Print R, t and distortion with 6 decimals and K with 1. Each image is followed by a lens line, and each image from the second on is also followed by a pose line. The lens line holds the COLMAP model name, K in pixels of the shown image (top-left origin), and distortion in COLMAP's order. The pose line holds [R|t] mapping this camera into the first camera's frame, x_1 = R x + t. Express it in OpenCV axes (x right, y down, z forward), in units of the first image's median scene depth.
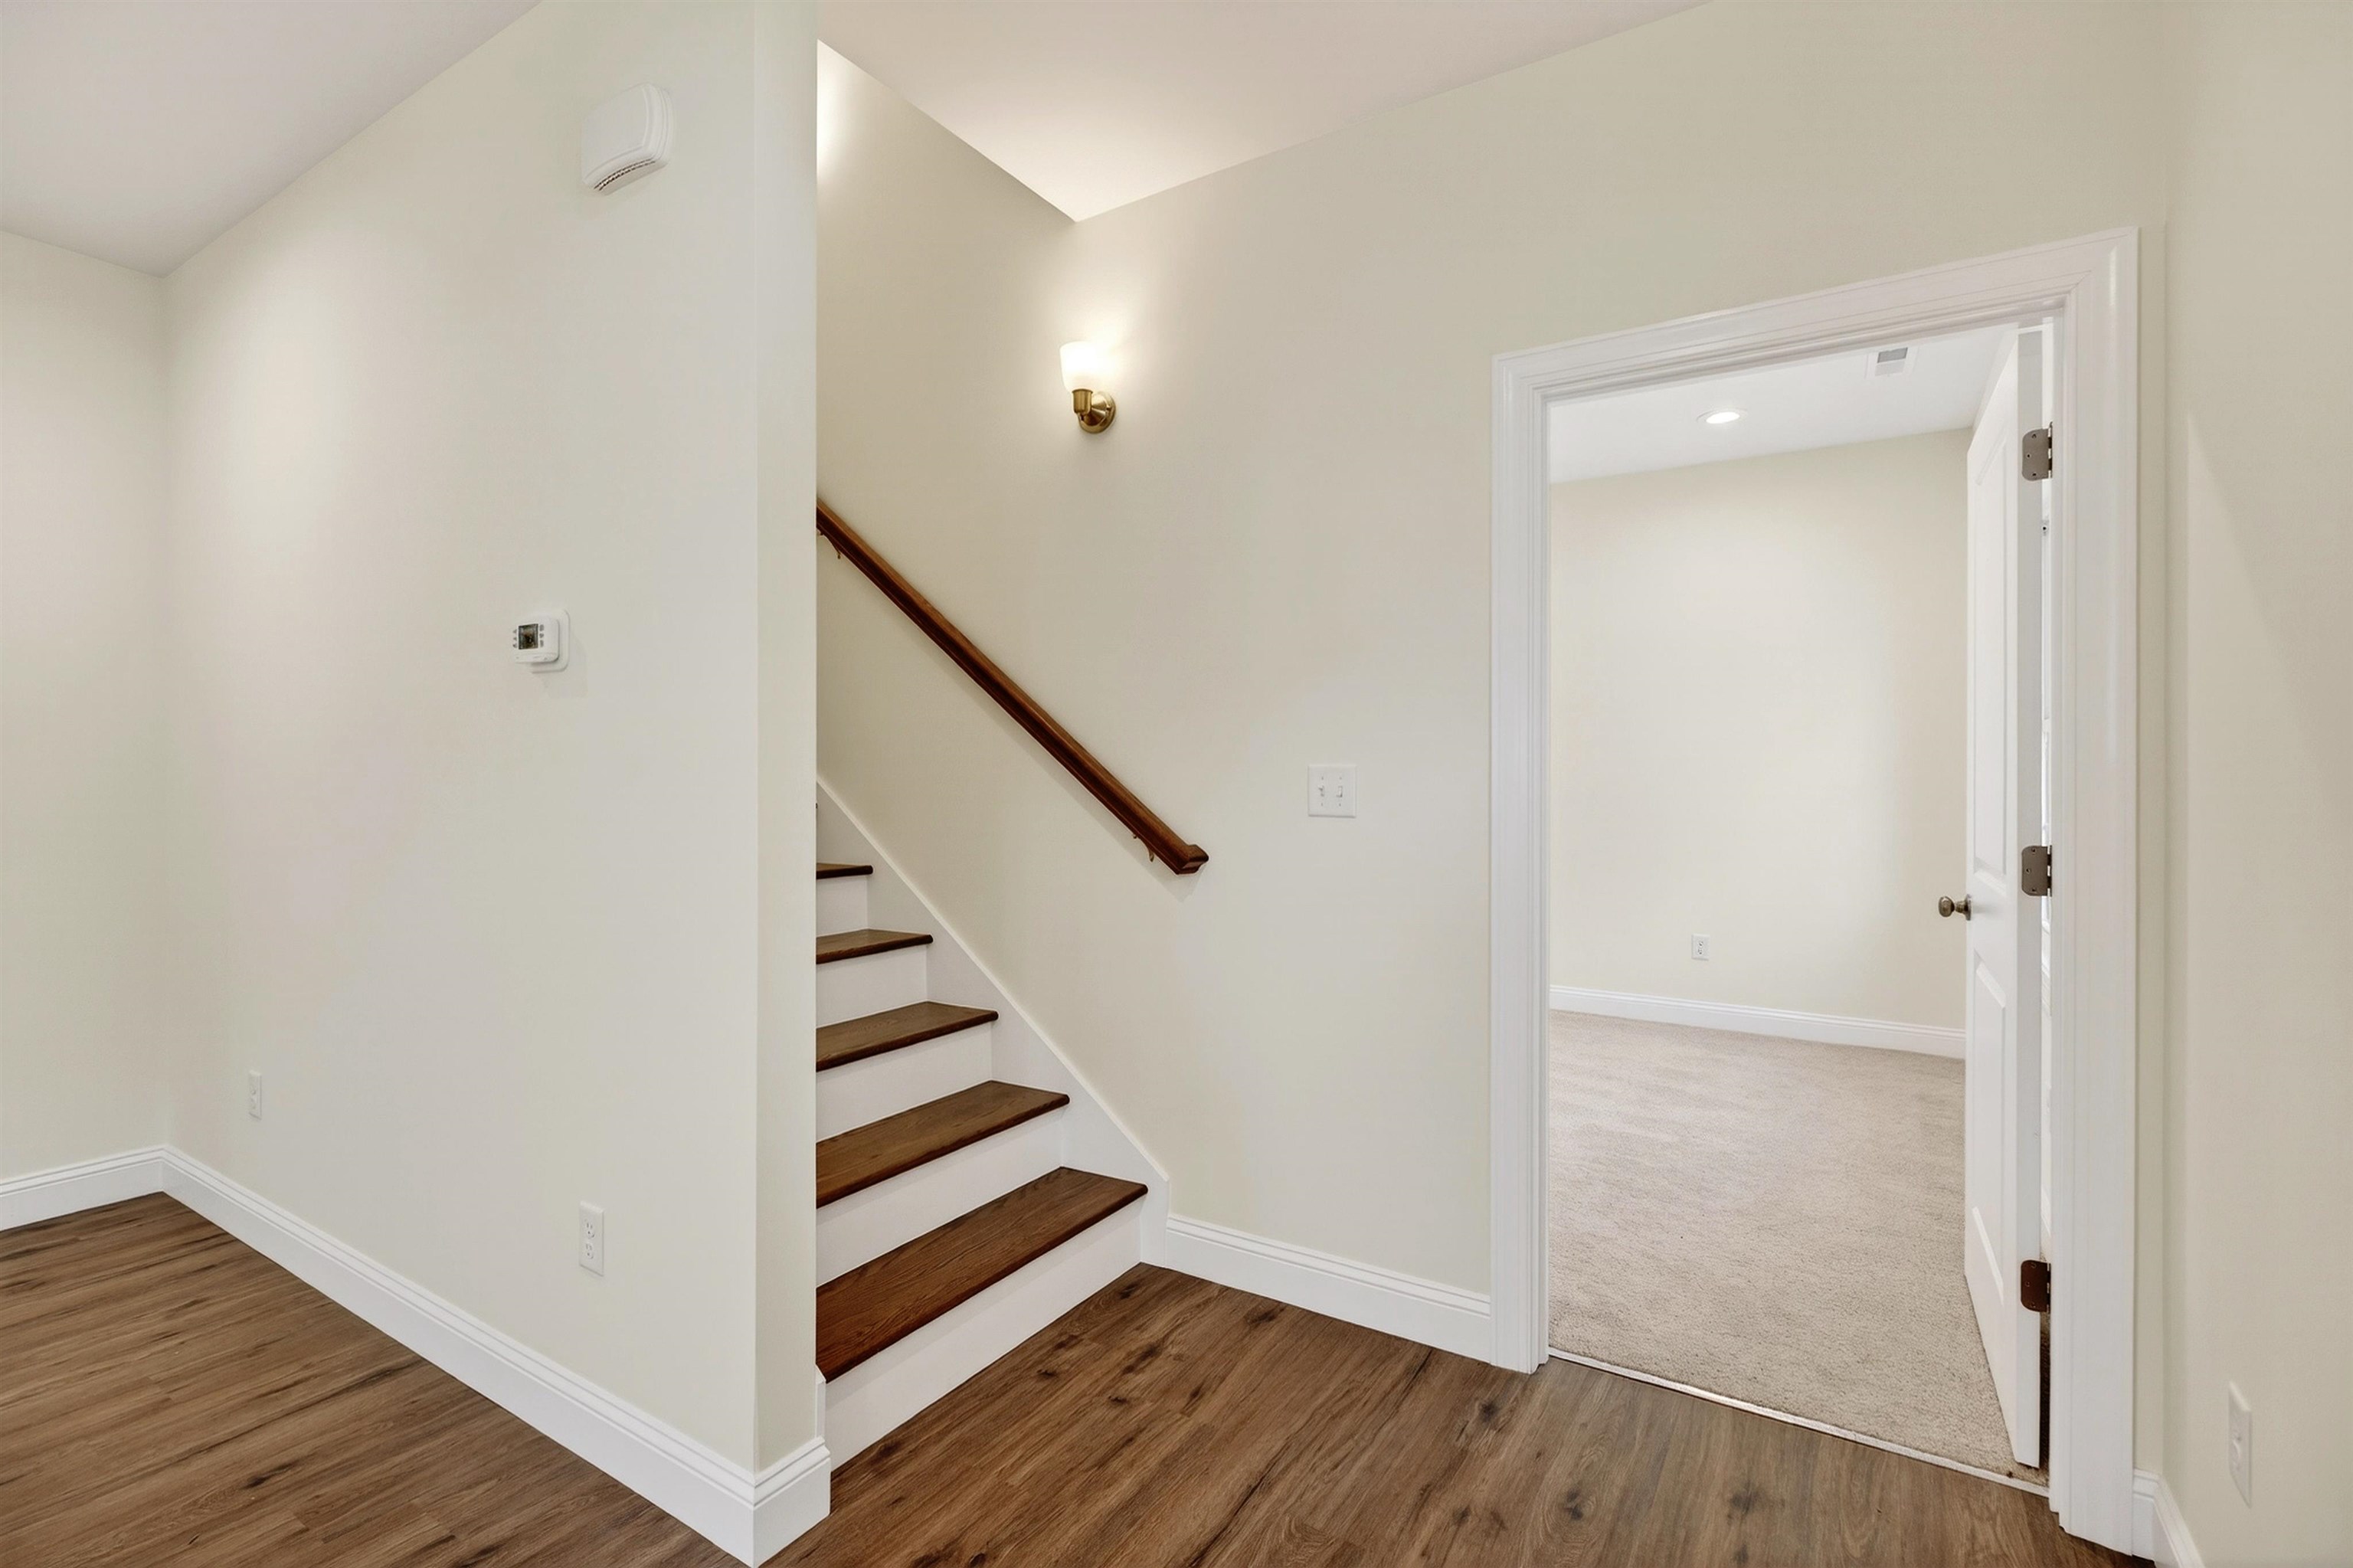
lens RADIAL K [[1103.6, 0, 1147.7], [0, 1103.6, 780.7], [0, 0, 1]] dist [-0.001613, -0.000379]
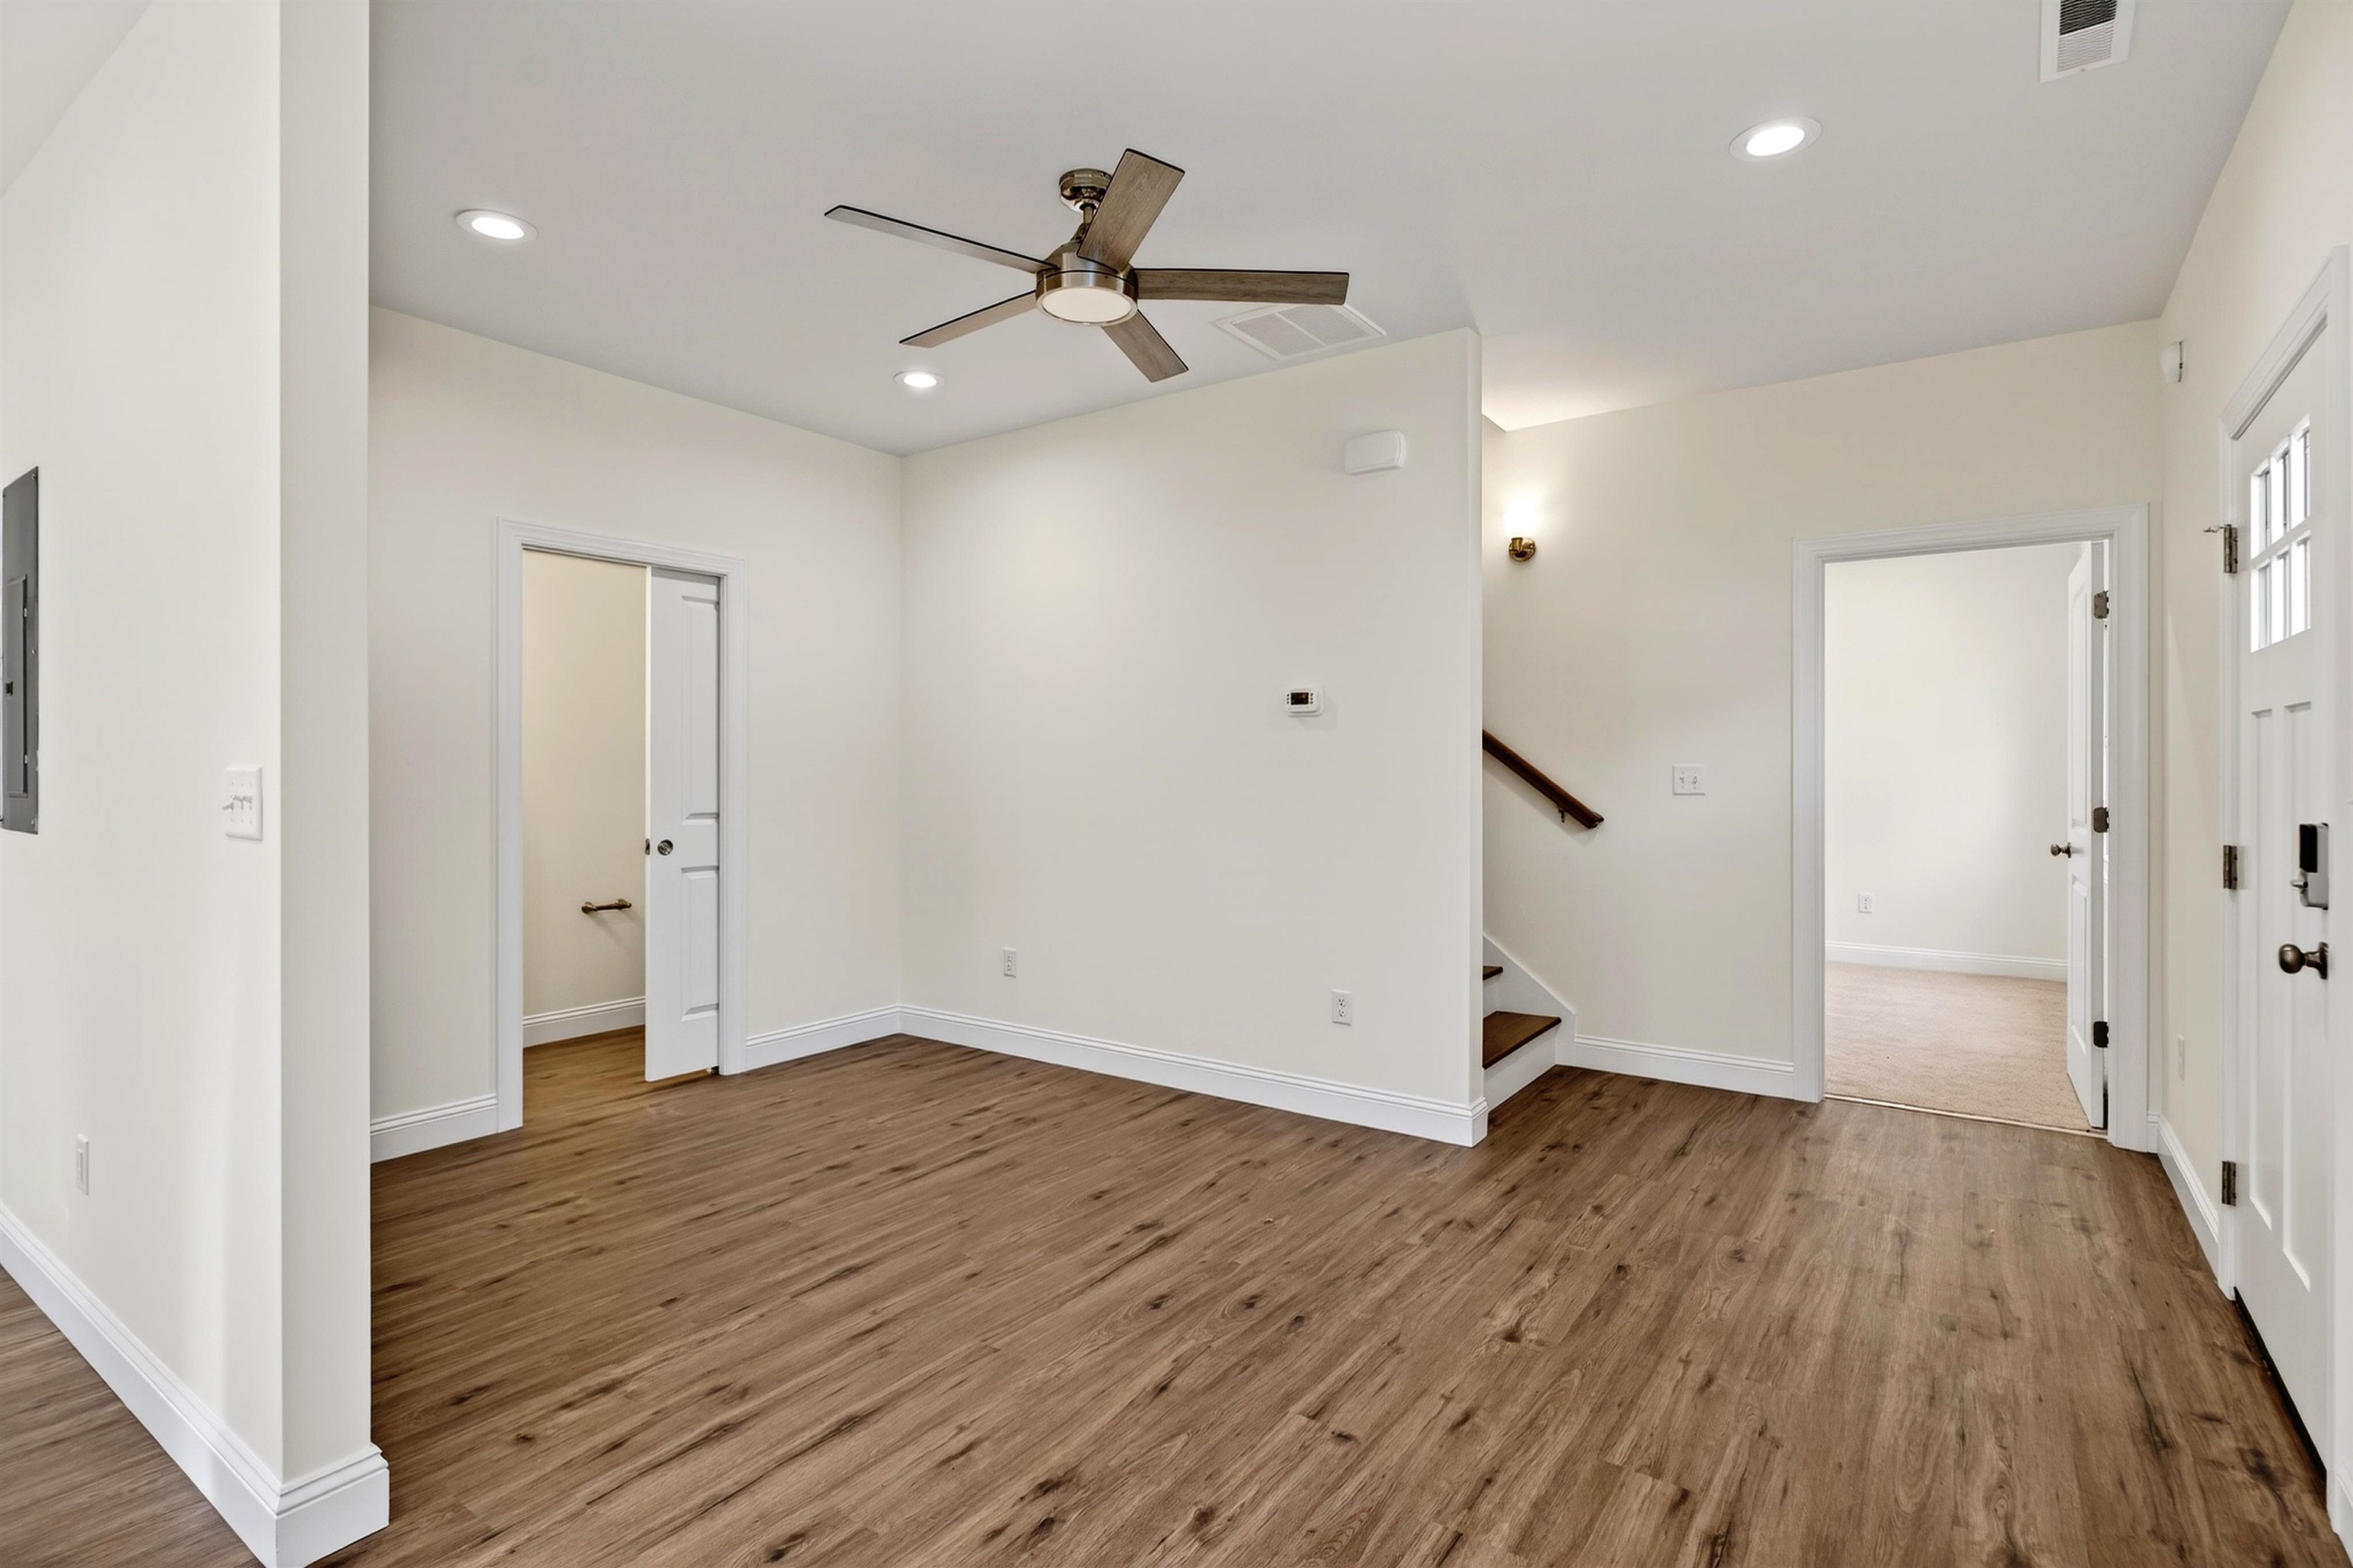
lens RADIAL K [[1146.5, 0, 1172.7], [0, 1146.5, 770.3], [0, 0, 1]] dist [0.000059, 0.000133]
pose [[0.999306, 0.000314, -0.037260, -0.656781], [-0.000431, 0.999995, -0.003137, 0.001005], [0.037259, 0.003151, 0.999301, -0.942719]]
